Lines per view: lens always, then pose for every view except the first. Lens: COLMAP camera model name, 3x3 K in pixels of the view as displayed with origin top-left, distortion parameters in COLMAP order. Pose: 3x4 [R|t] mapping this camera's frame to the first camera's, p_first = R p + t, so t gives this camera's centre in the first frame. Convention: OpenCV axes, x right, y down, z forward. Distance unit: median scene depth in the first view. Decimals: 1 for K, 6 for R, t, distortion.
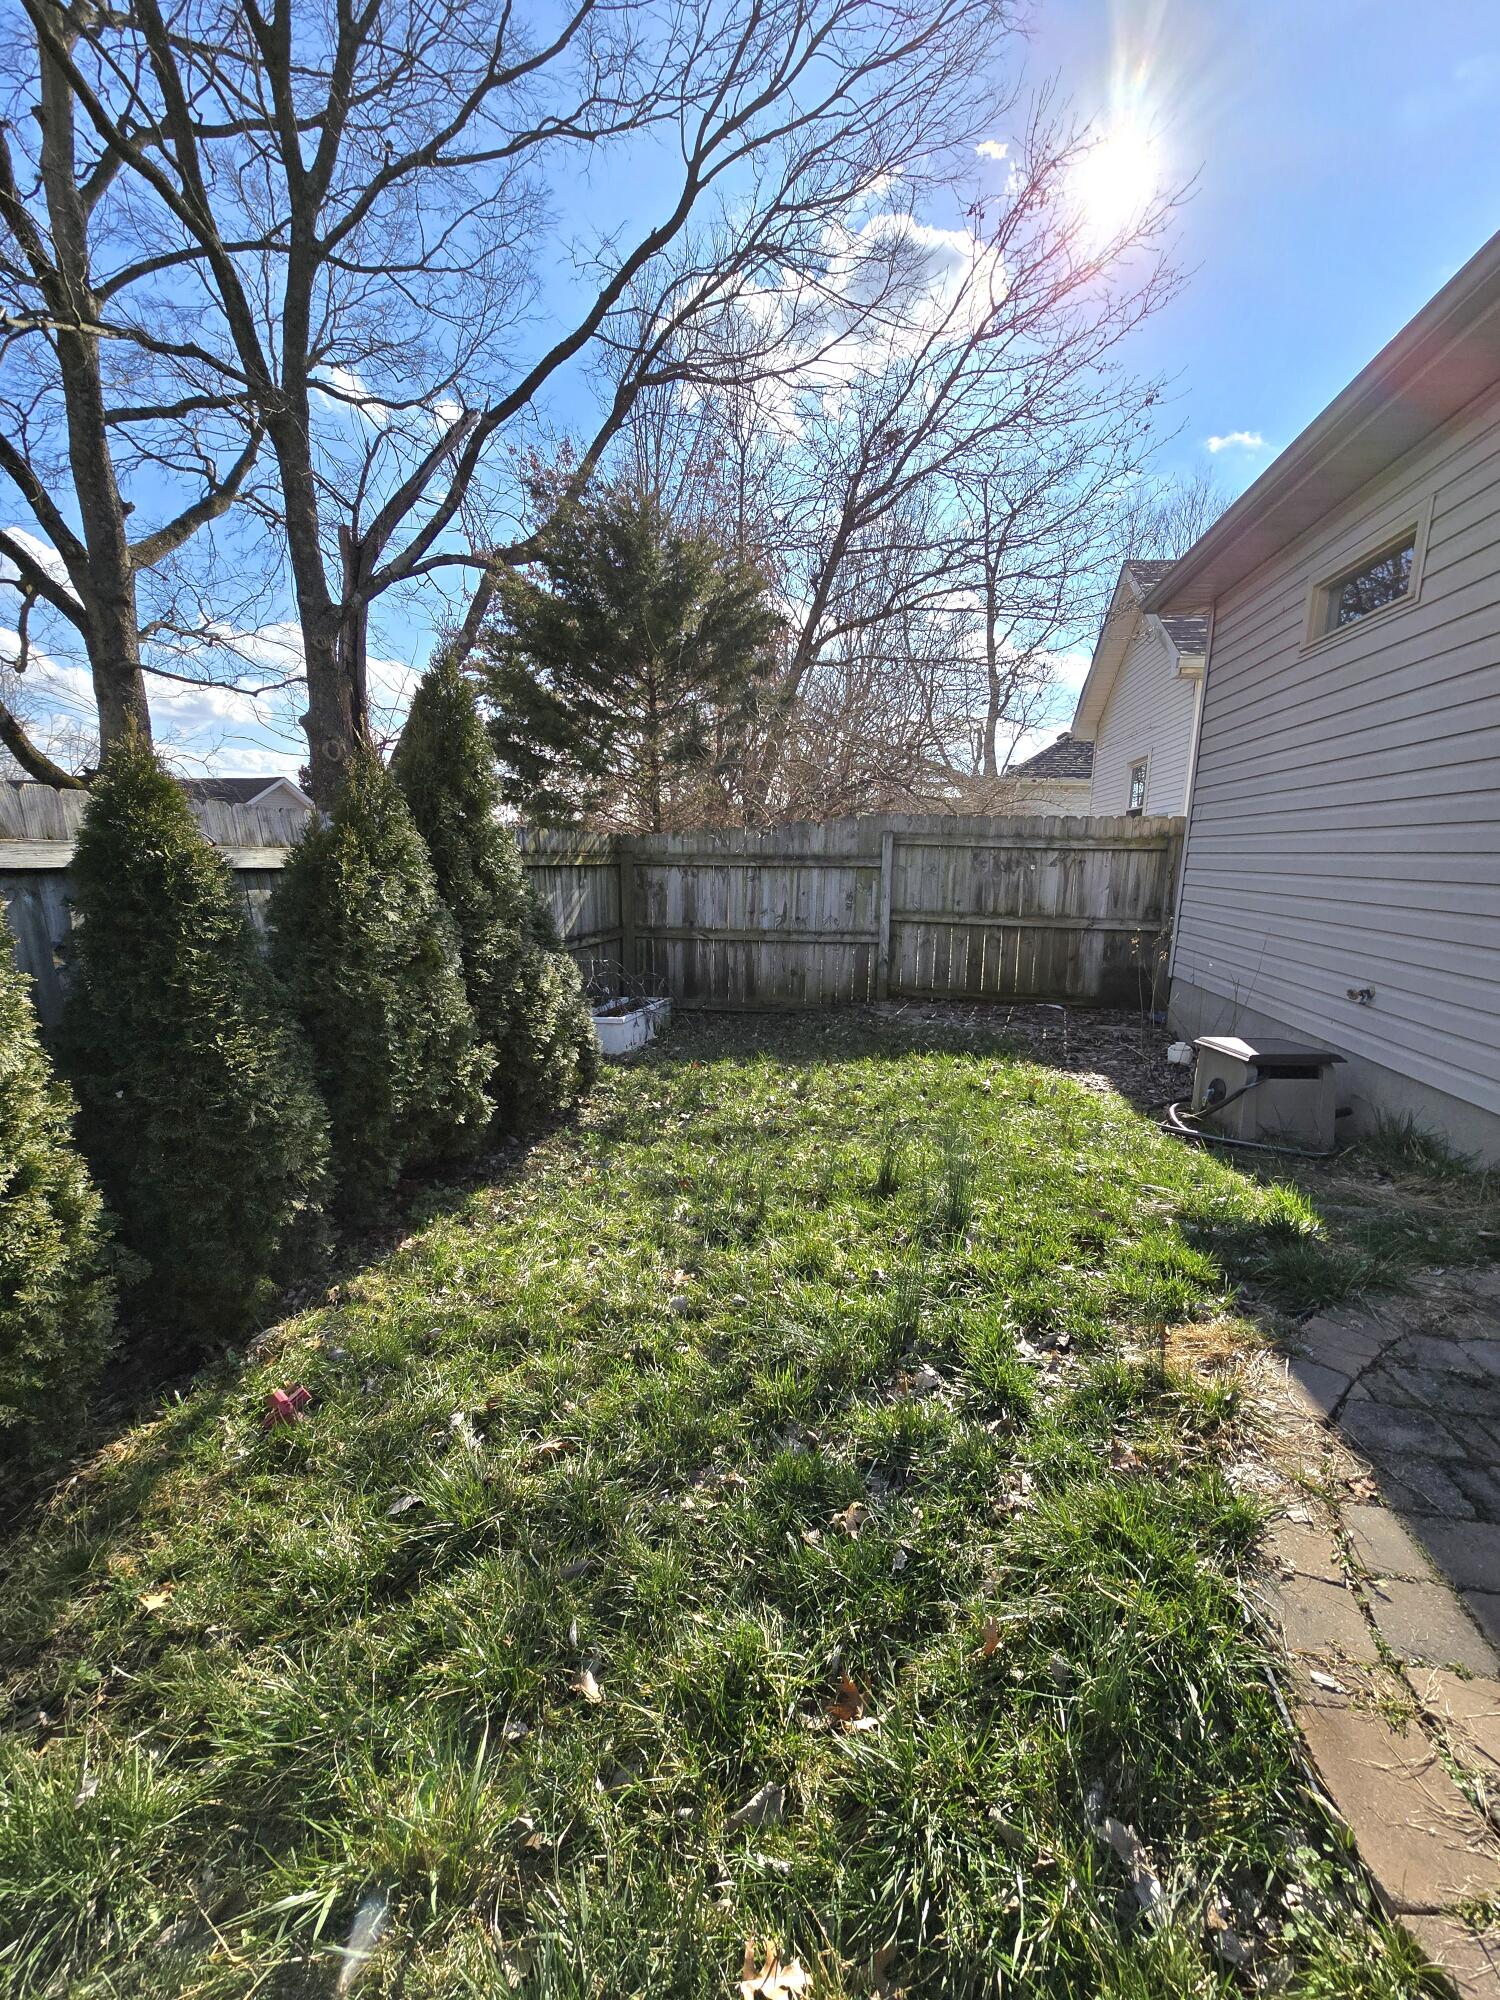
lens RADIAL K [[846.7, 0, 750.0], [0, 846.7, 1000.0], [0, 0, 1]] dist [-0.002063, -0.001280]
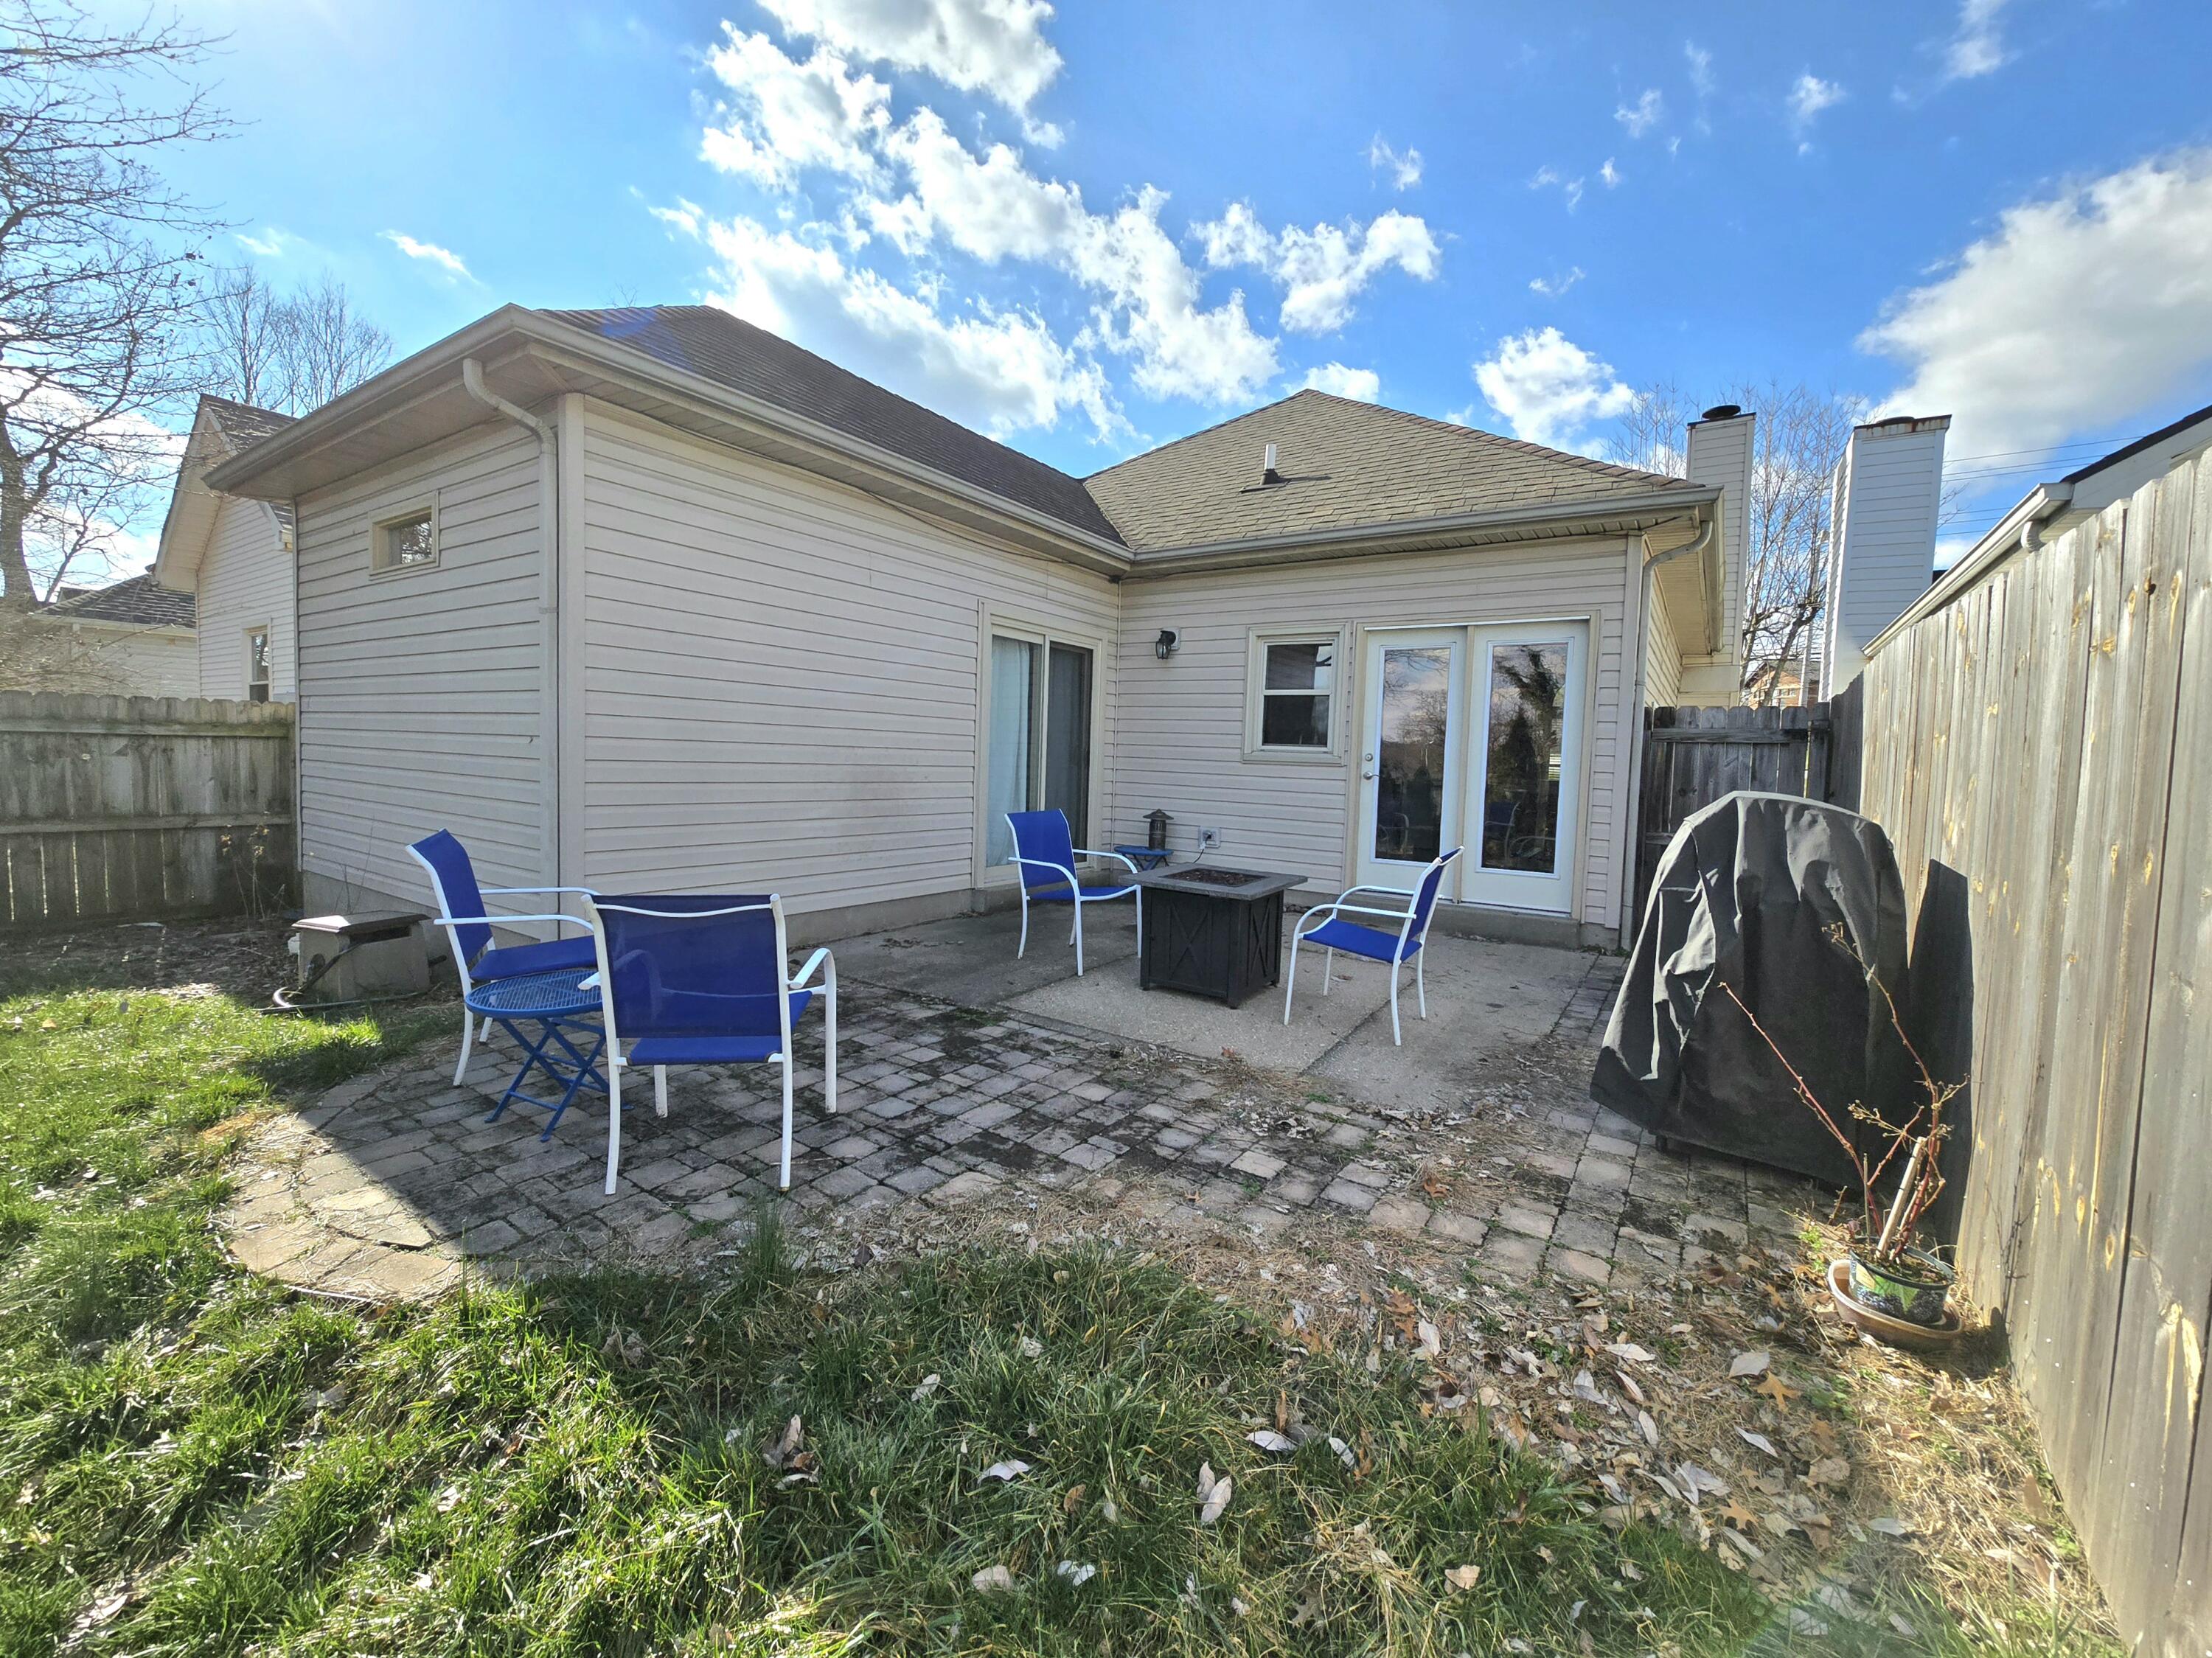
lens RADIAL K [[904.3, 0, 1095.6], [0, 904.3, 811.1], [0, 0, 1]] dist [-0.000448, -0.000050]
pose [[0.424305, -0.064543, 0.903216, -0.078591], [0.136359, 0.990637, 0.006732, 0.039656], [-0.895193, 0.120305, 0.429133, -0.467128]]
